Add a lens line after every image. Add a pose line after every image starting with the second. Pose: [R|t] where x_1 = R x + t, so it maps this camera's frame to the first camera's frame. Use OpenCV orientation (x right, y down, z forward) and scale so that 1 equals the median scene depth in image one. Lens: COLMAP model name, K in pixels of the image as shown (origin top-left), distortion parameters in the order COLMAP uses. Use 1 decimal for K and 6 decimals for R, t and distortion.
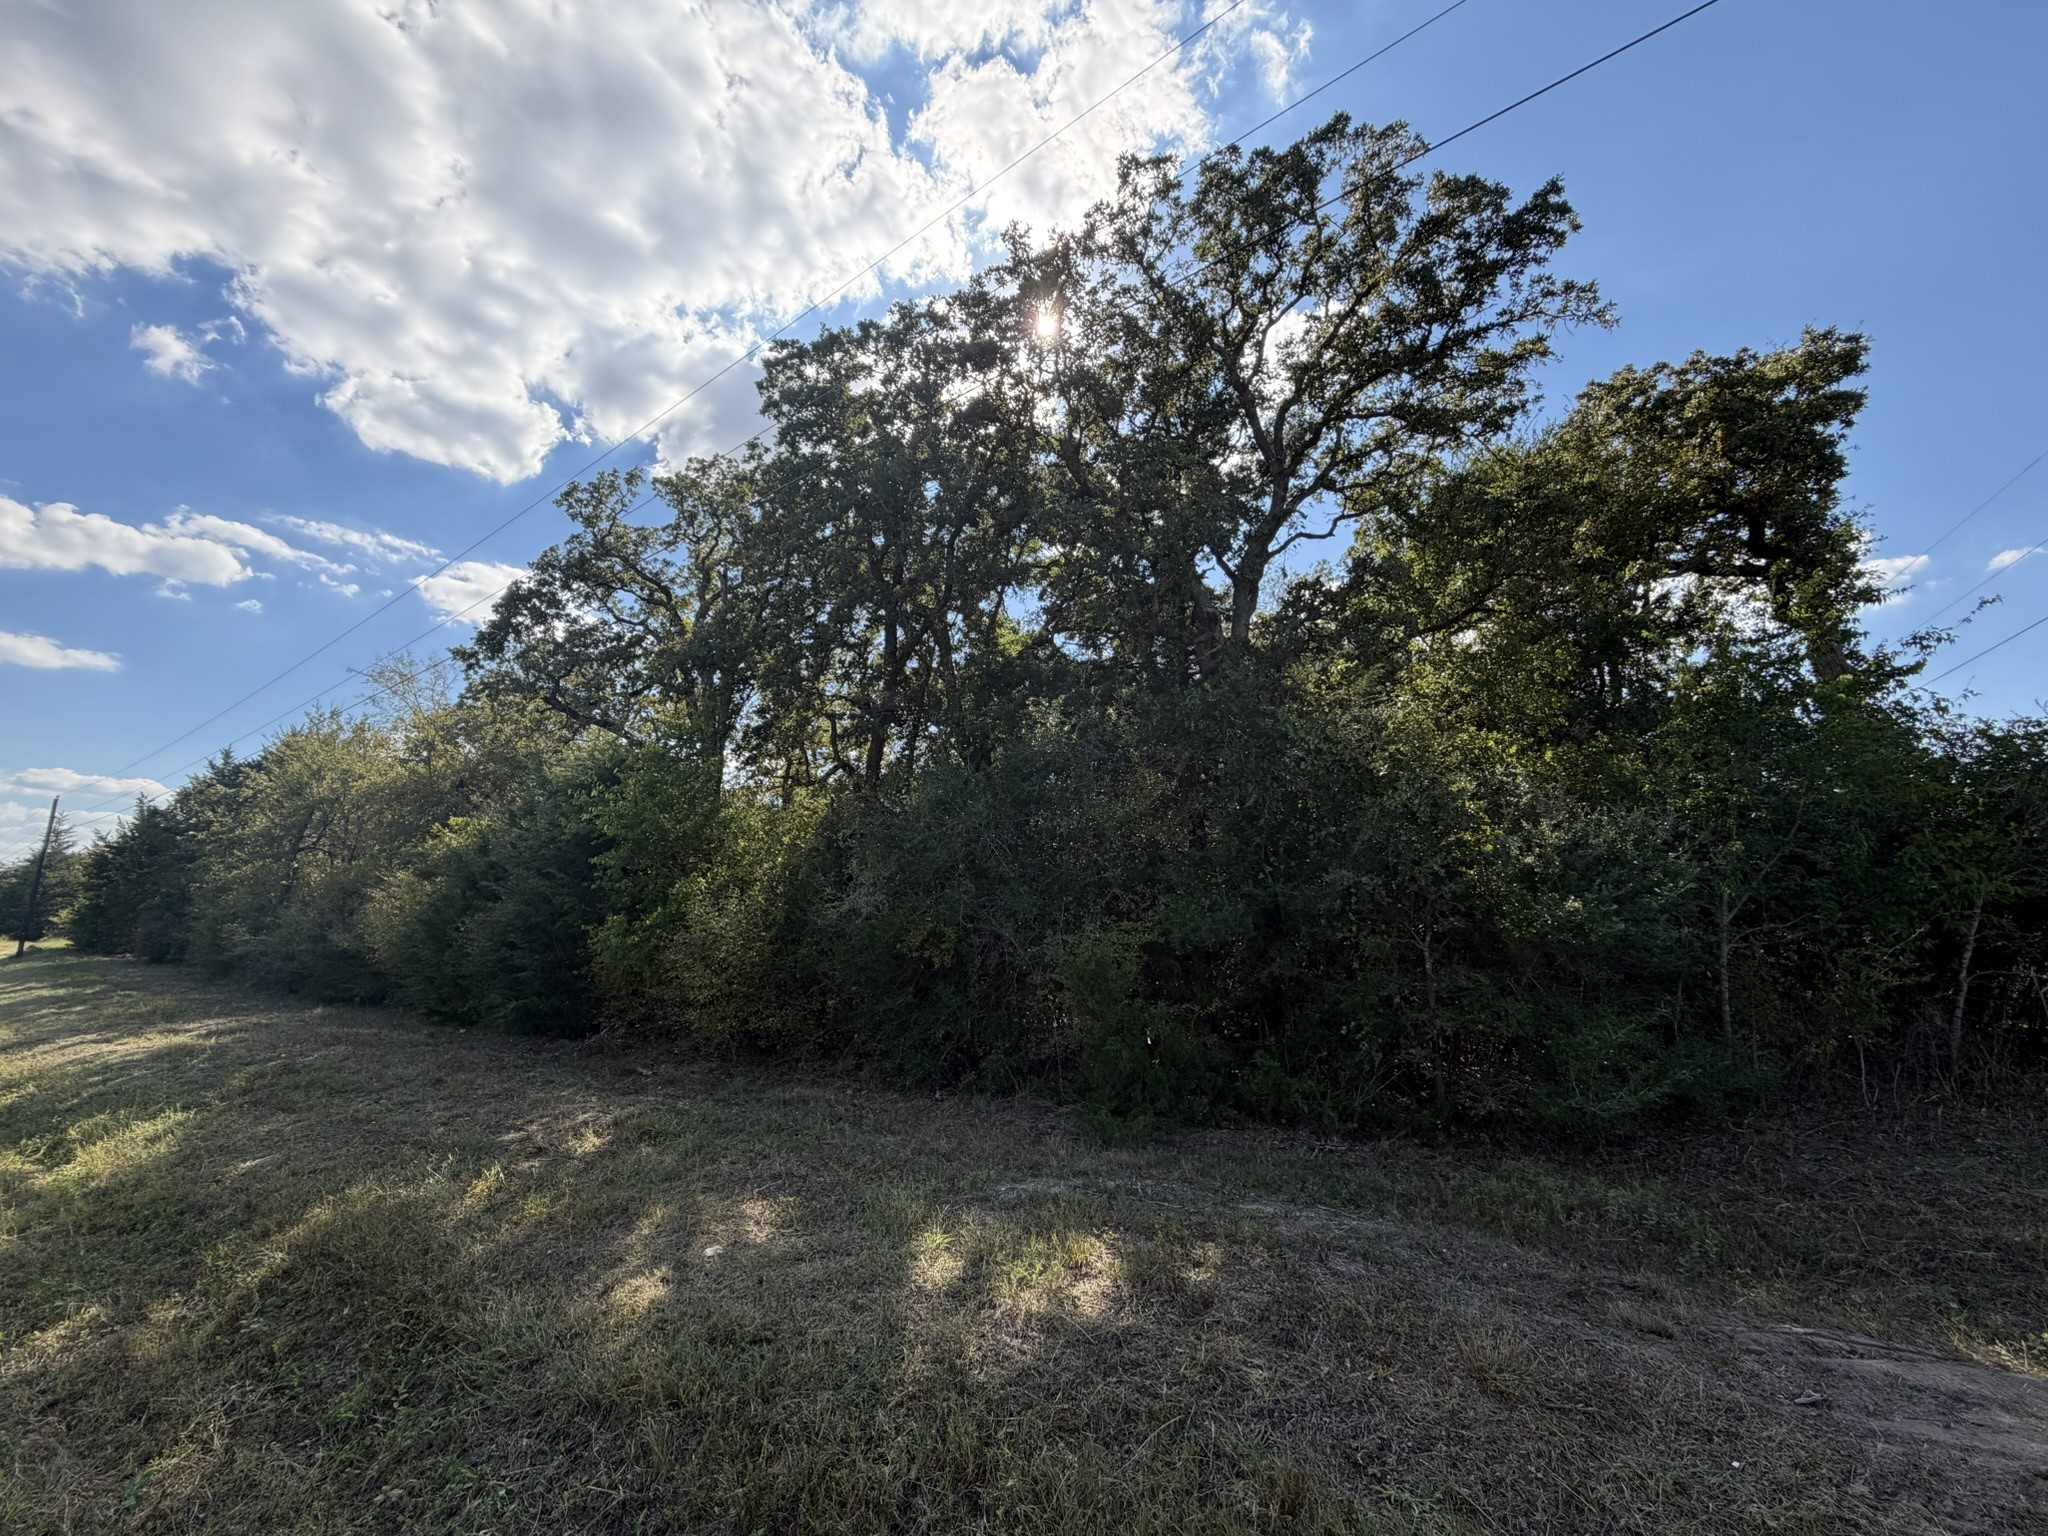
lens RADIAL K [[811.0, 0, 1013.8], [0, 811.0, 768.2], [0, 0, 1]] dist [-0.000670, 0.000825]
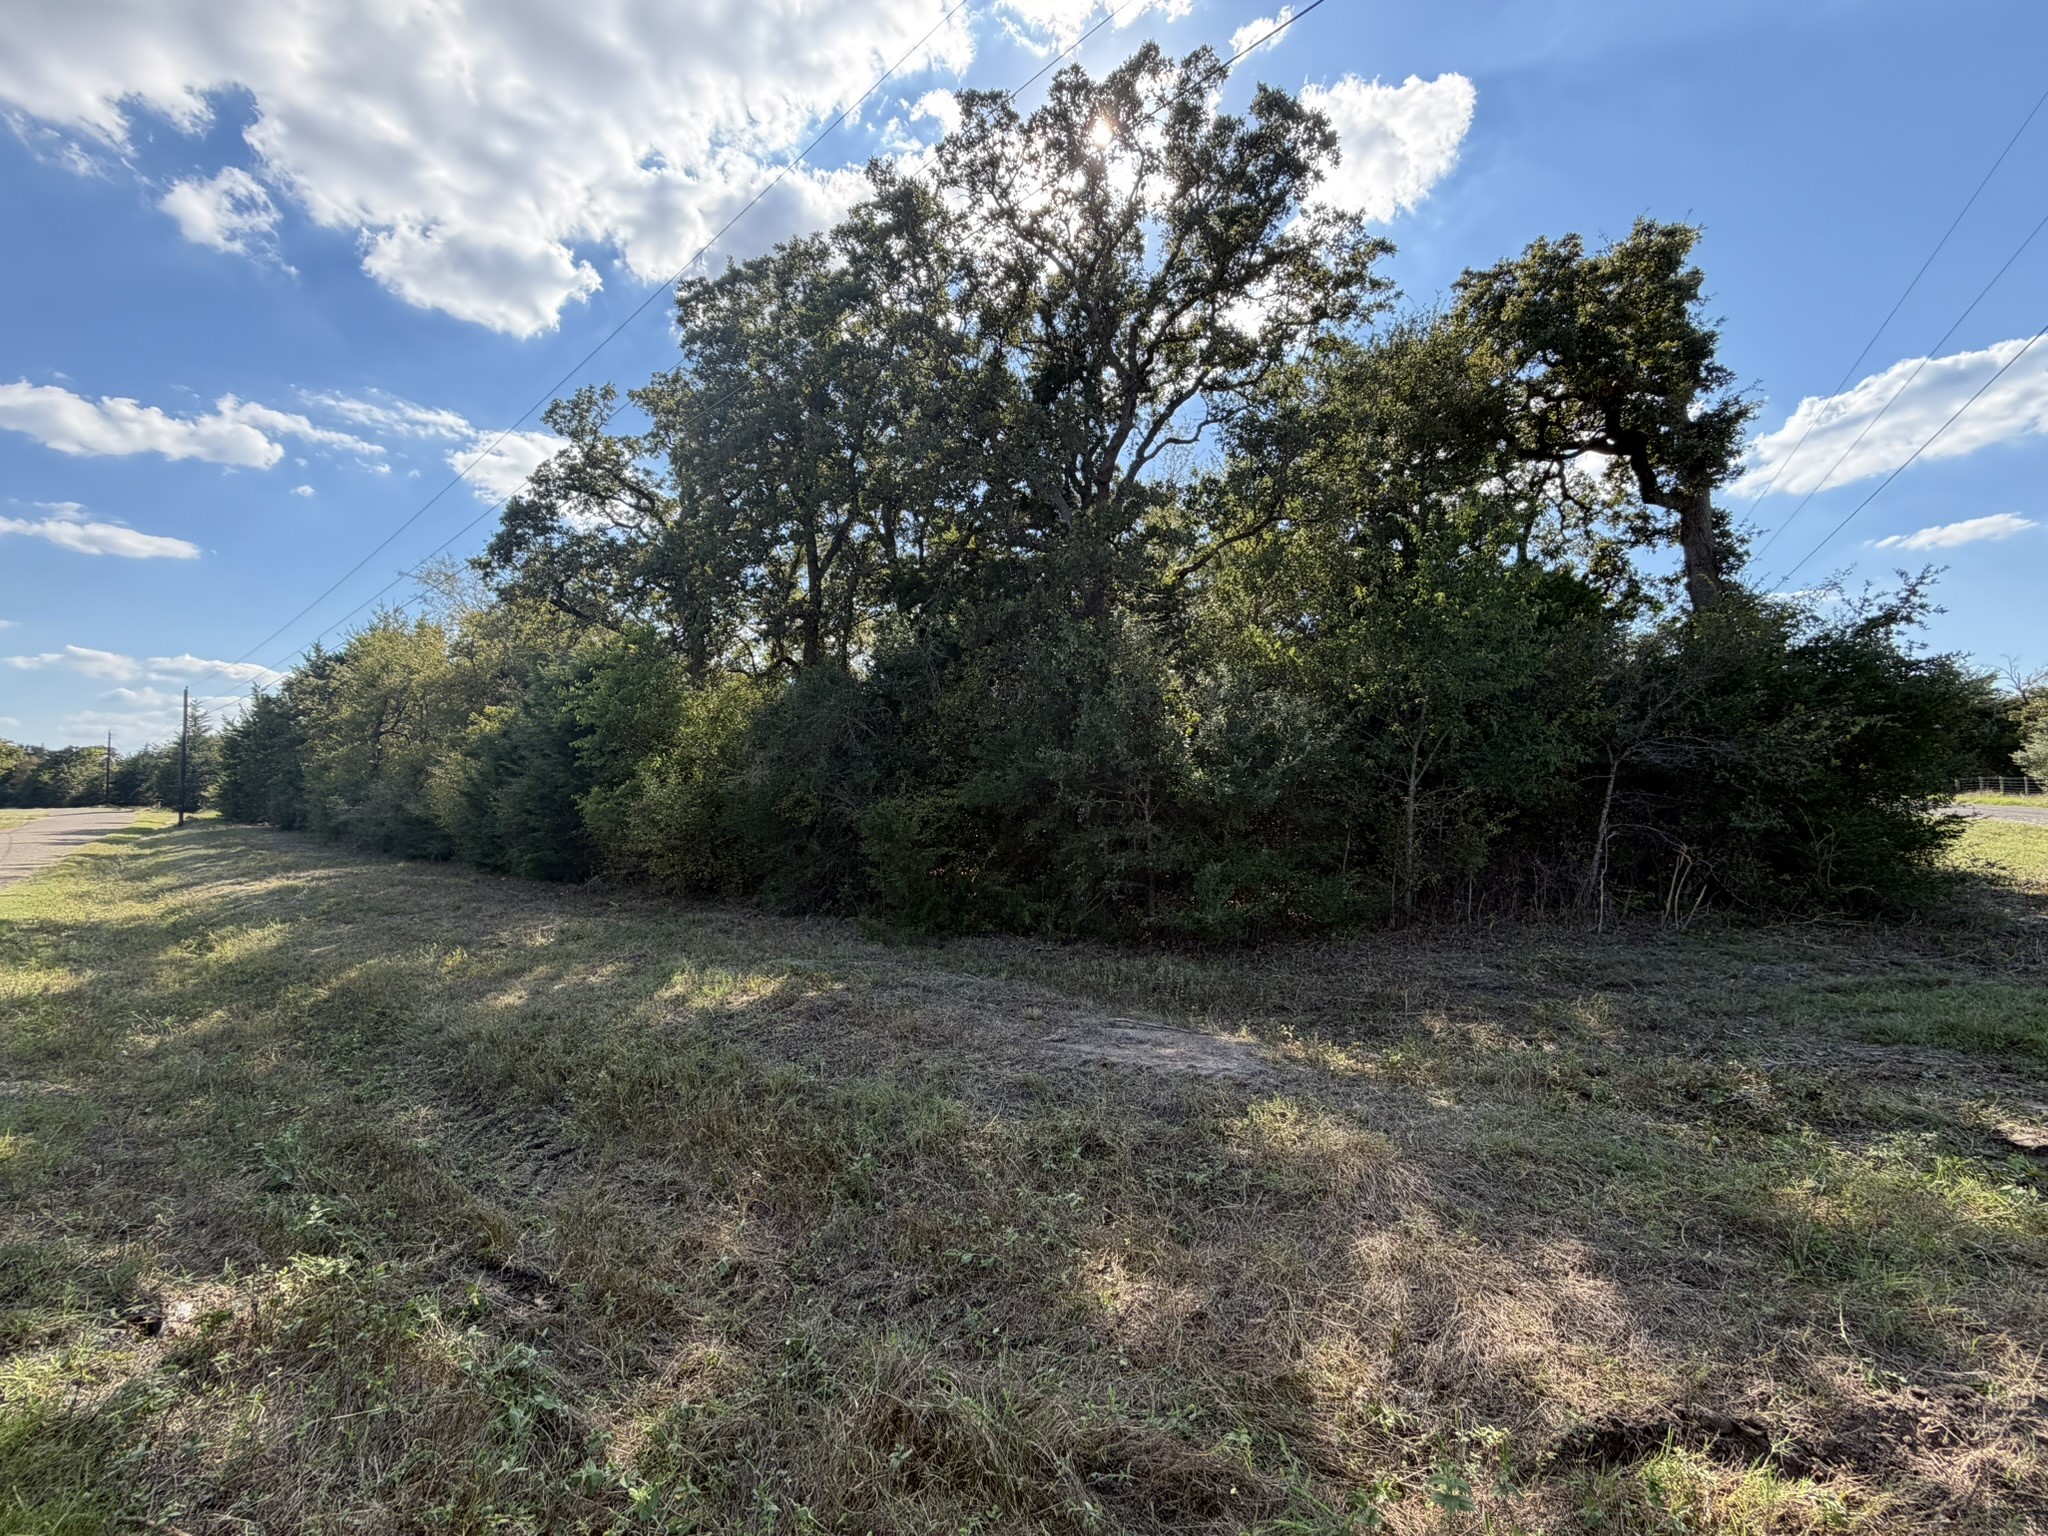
lens RADIAL K [[815.3, 0, 1024.0], [0, 815.3, 768.0], [0, 0, 1]] dist [0.001402, 0.000600]
pose [[0.996961, -0.009558, -0.077314, 0.184361], [0.021780, 0.987066, 0.158827, -0.023736], [0.074796, -0.160028, 0.984275, -0.130382]]
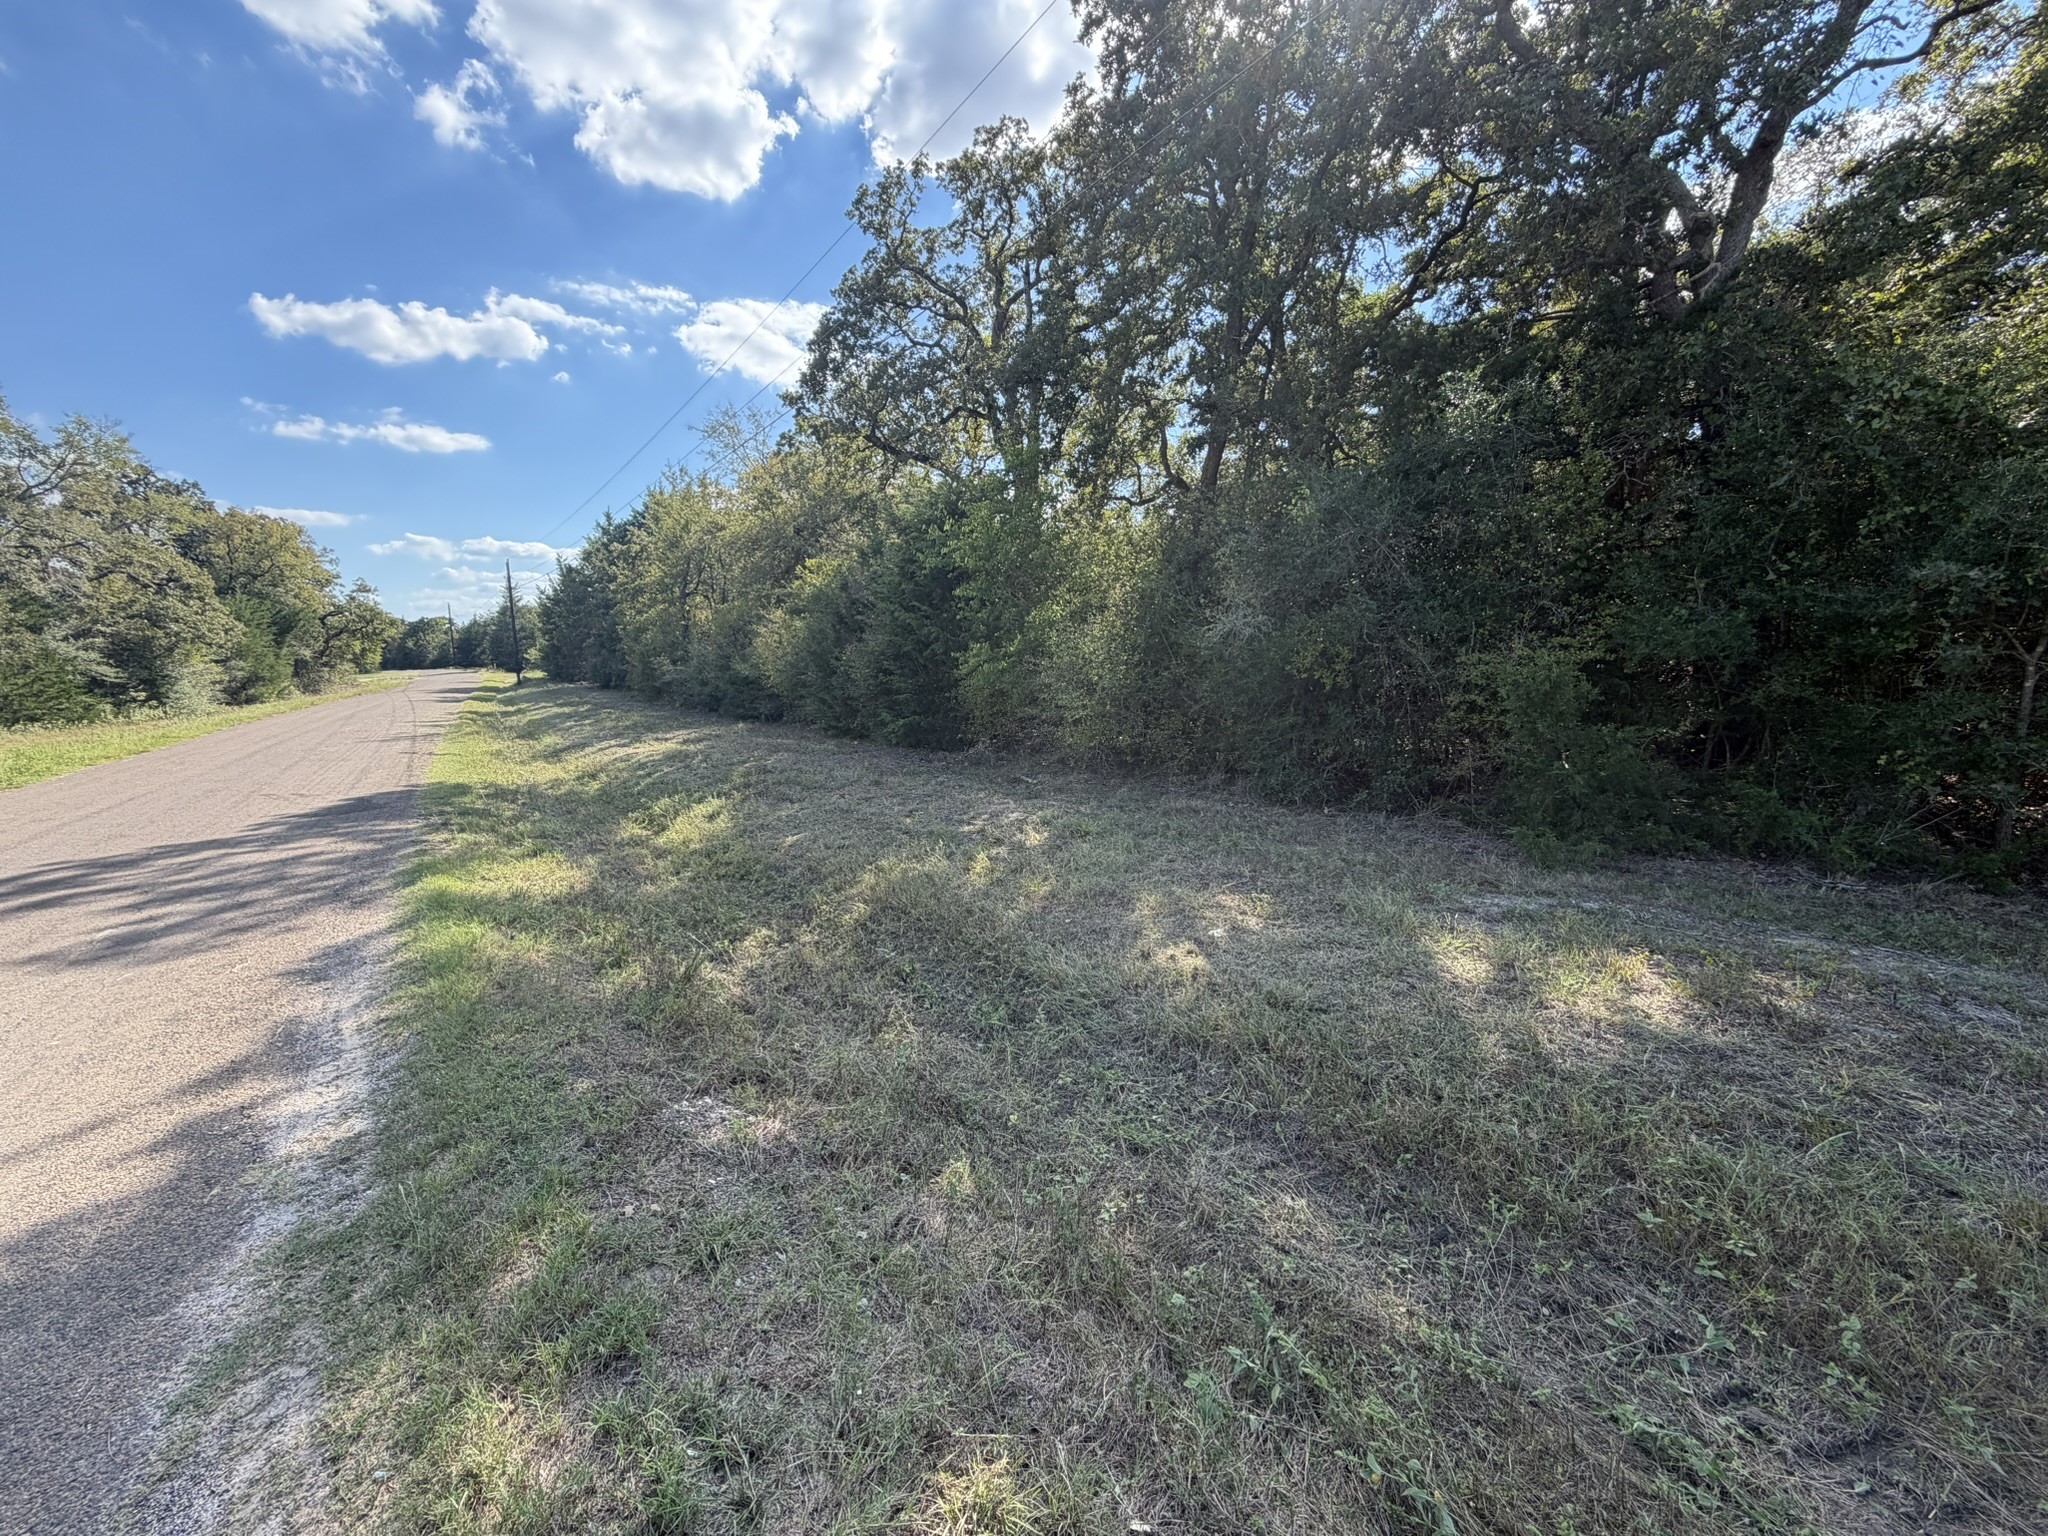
lens RADIAL K [[810.7, 0, 1014.7], [0, 810.7, 765.3], [0, 0, 1]] dist [-0.000992, 0.000073]
pose [[0.951391, 0.024999, -0.306970, -0.075795], [0.076807, 0.945951, 0.315082, -0.000753], [0.298256, -0.323343, 0.898049, -0.005718]]
